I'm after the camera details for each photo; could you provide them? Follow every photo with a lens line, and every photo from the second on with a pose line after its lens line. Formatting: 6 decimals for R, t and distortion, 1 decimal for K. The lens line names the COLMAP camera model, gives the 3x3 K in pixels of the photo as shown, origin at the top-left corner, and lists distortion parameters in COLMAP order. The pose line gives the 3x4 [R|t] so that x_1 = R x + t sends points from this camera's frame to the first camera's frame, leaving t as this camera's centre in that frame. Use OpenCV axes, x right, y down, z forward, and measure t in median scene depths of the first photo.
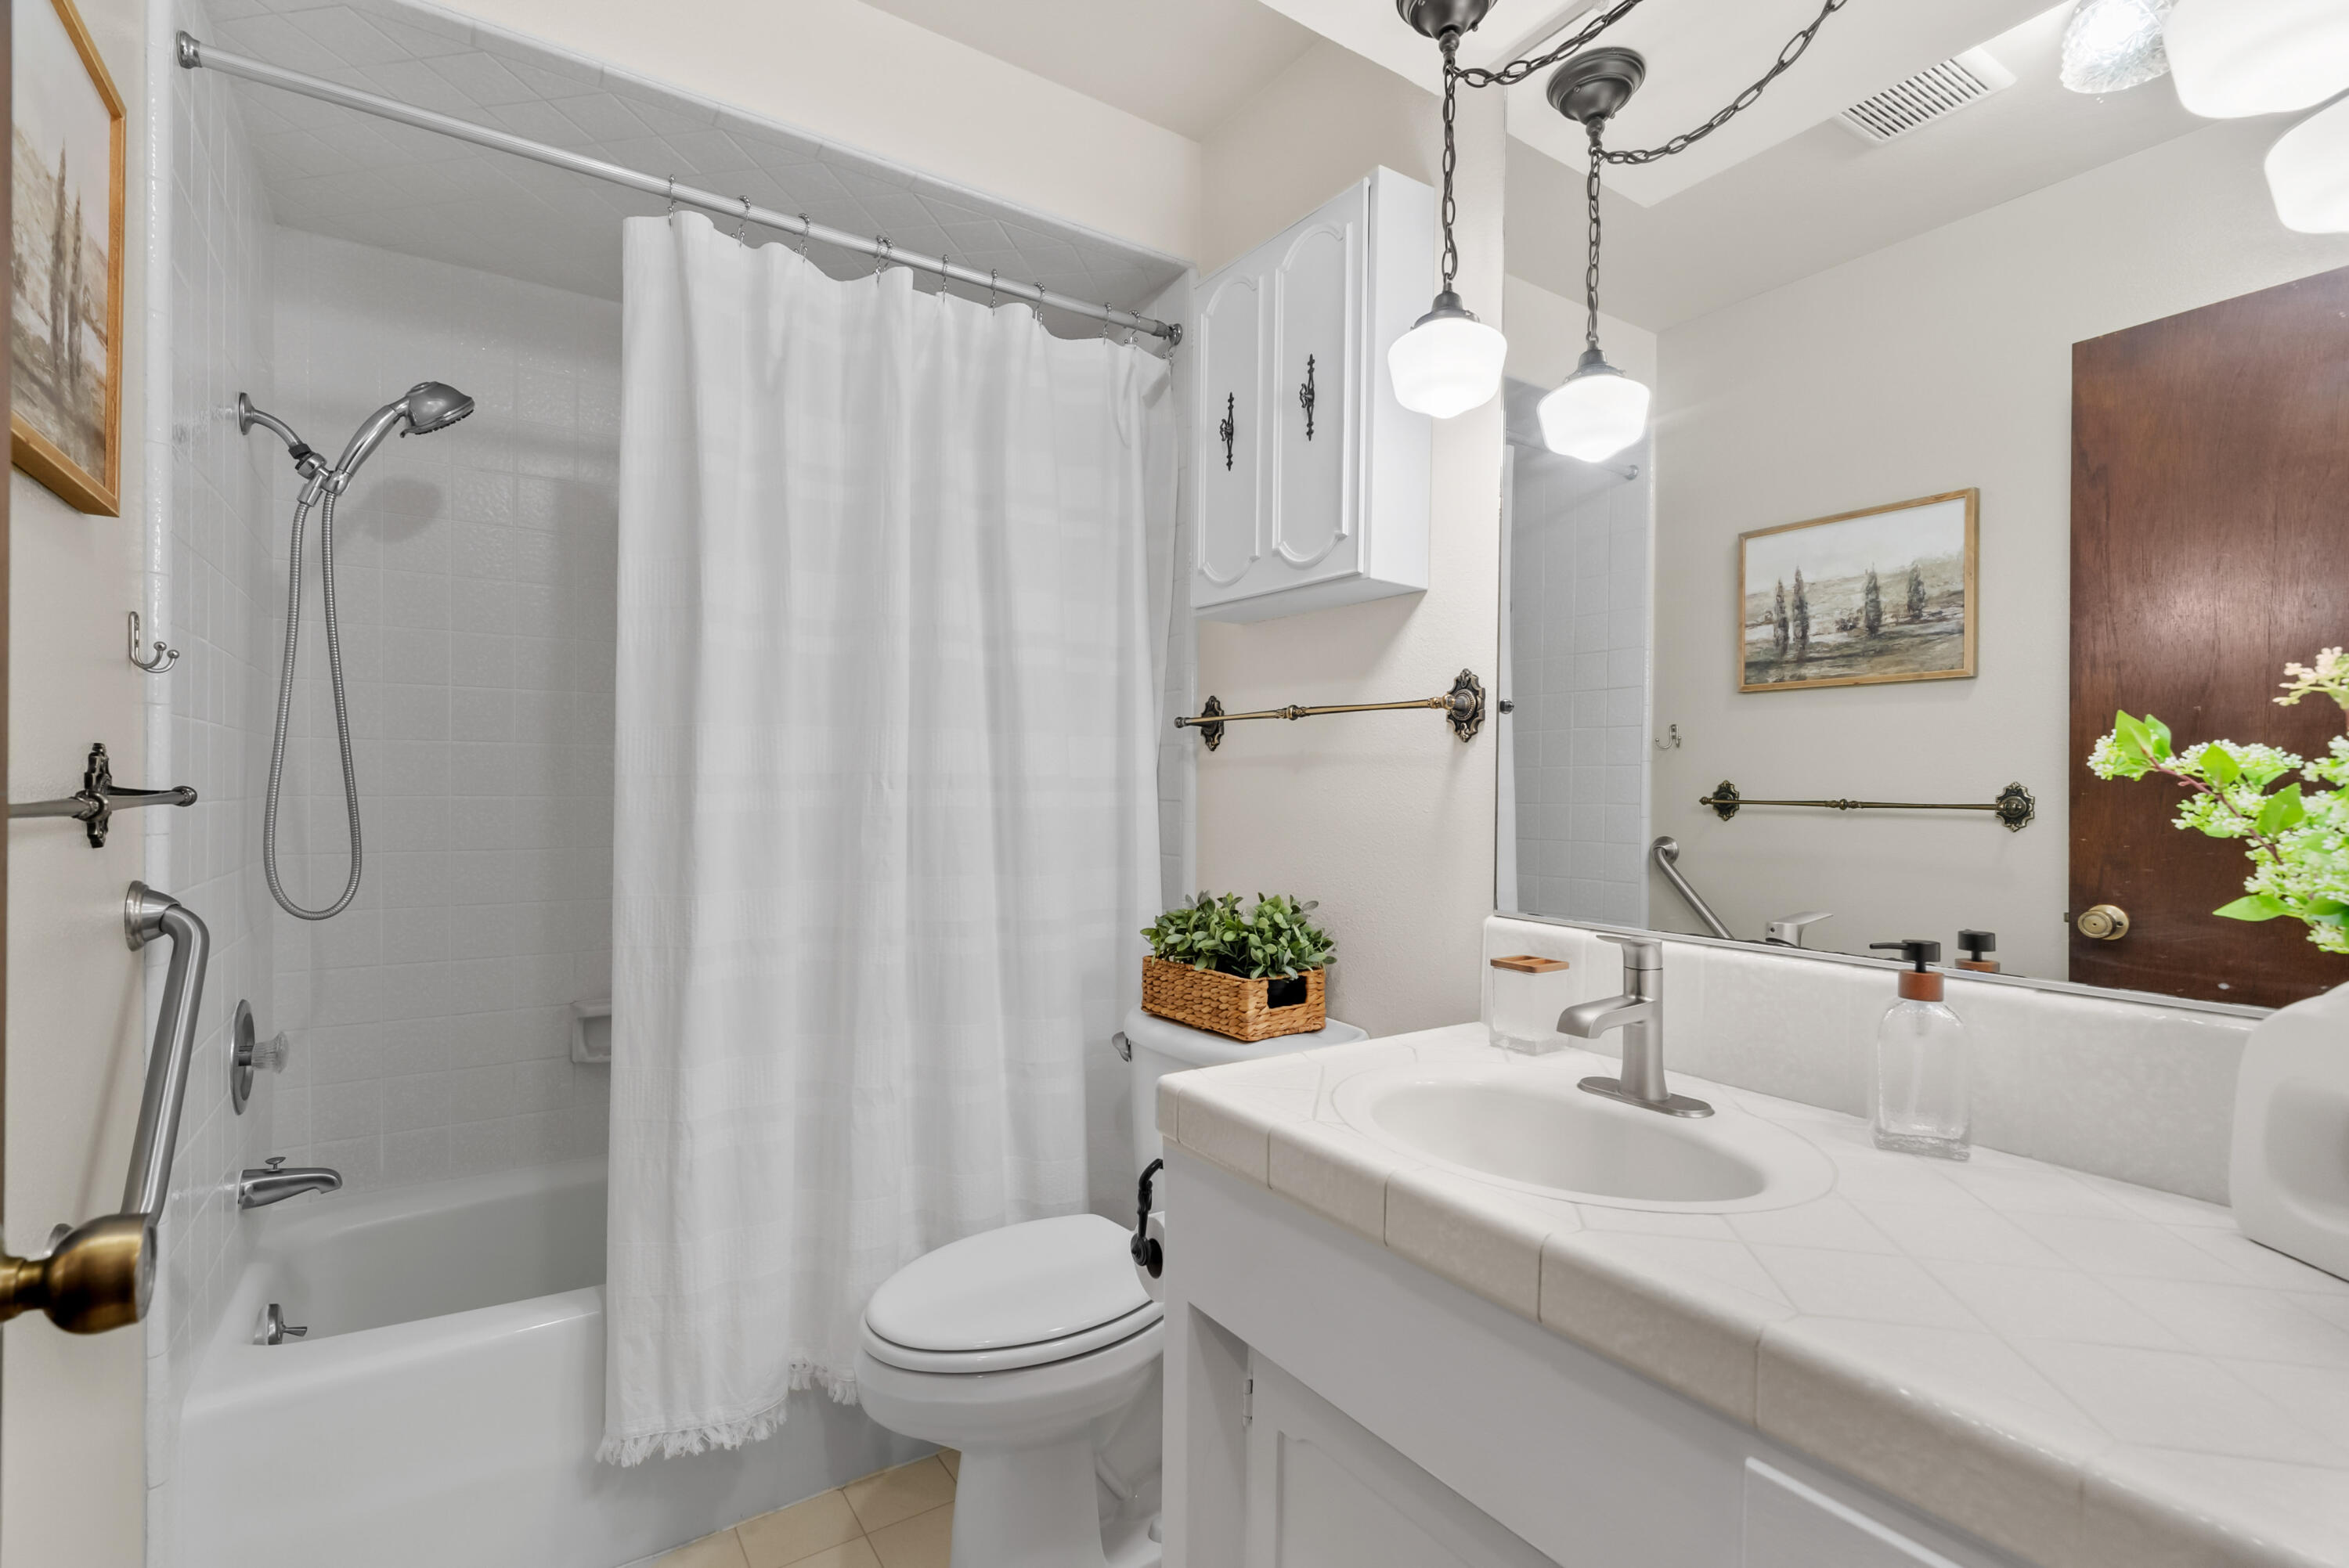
lens RADIAL K [[1086.5, 0, 1151.3], [0, 1086.5, 783.6], [0, 0, 1]] dist [-0.006497, 0.004551]
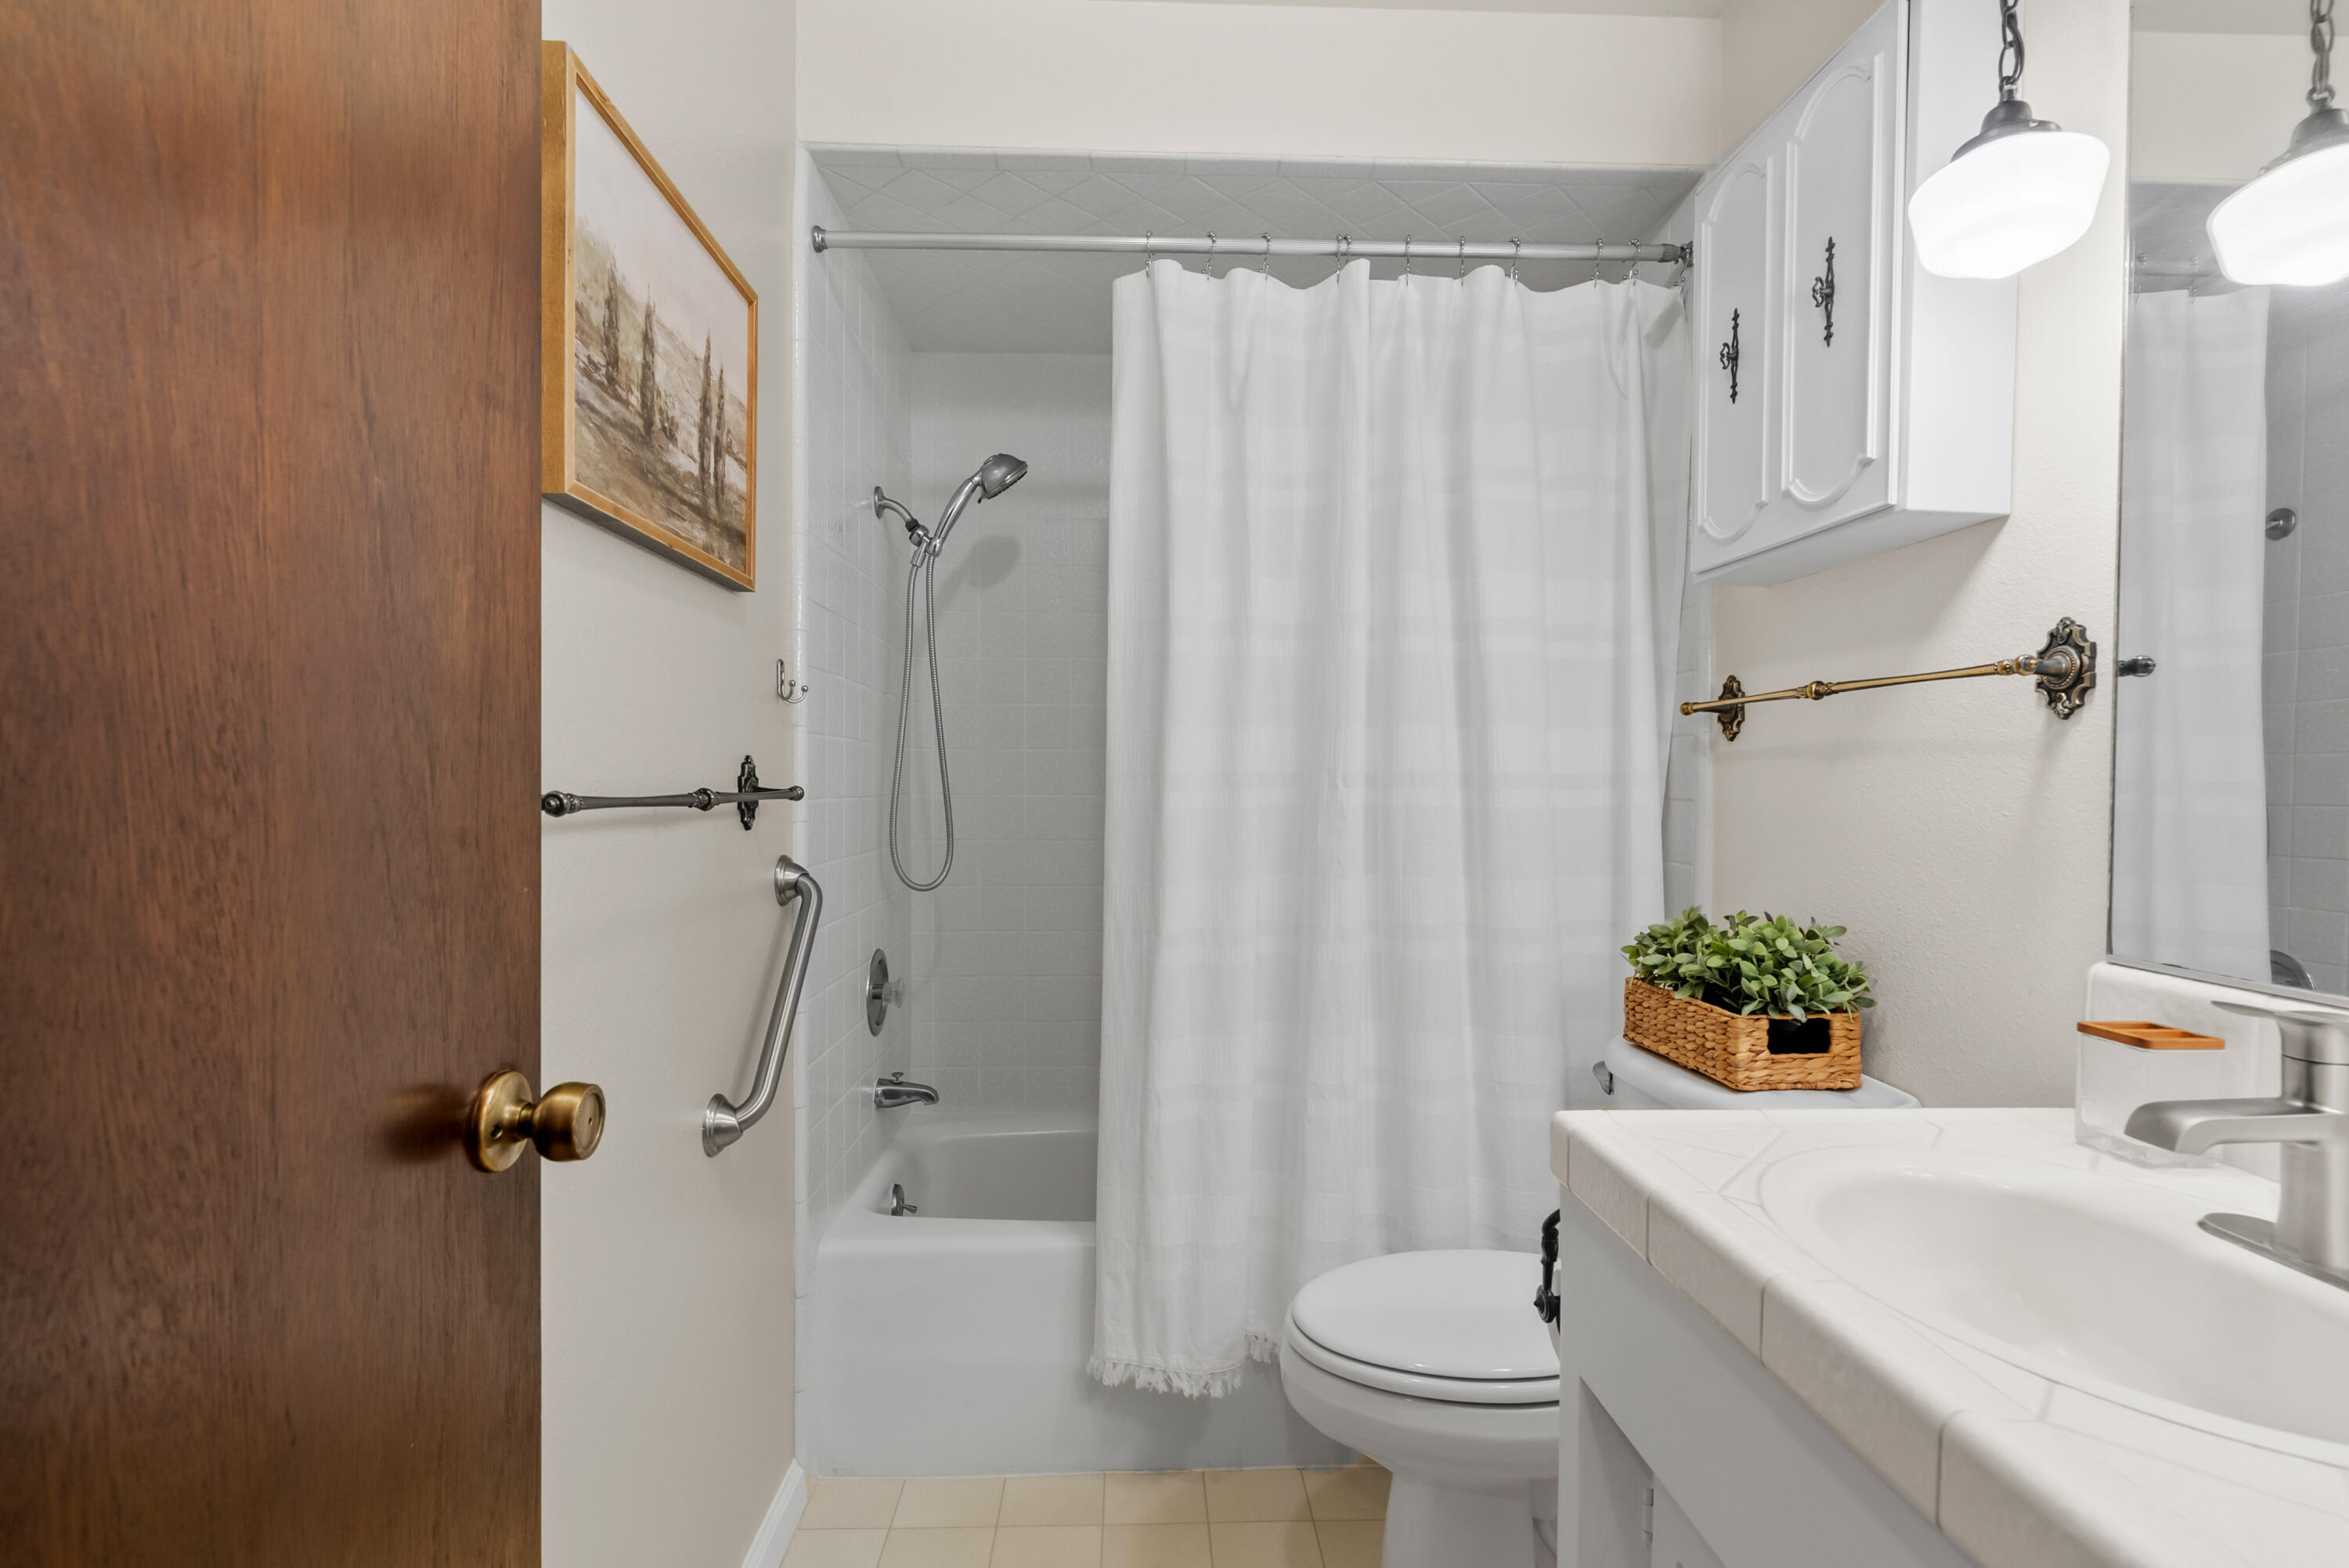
lens RADIAL K [[1086.5, 0, 1154.1], [0, 1086.5, 792.2], [0, 0, 1]] dist [-0.006497, 0.004551]
pose [[0.848231, -0.000805, -0.529626, 0.148692], [0.004645, 0.999972, 0.005919, 0.003065], [0.529606, -0.007481, 0.848211, 0.063775]]
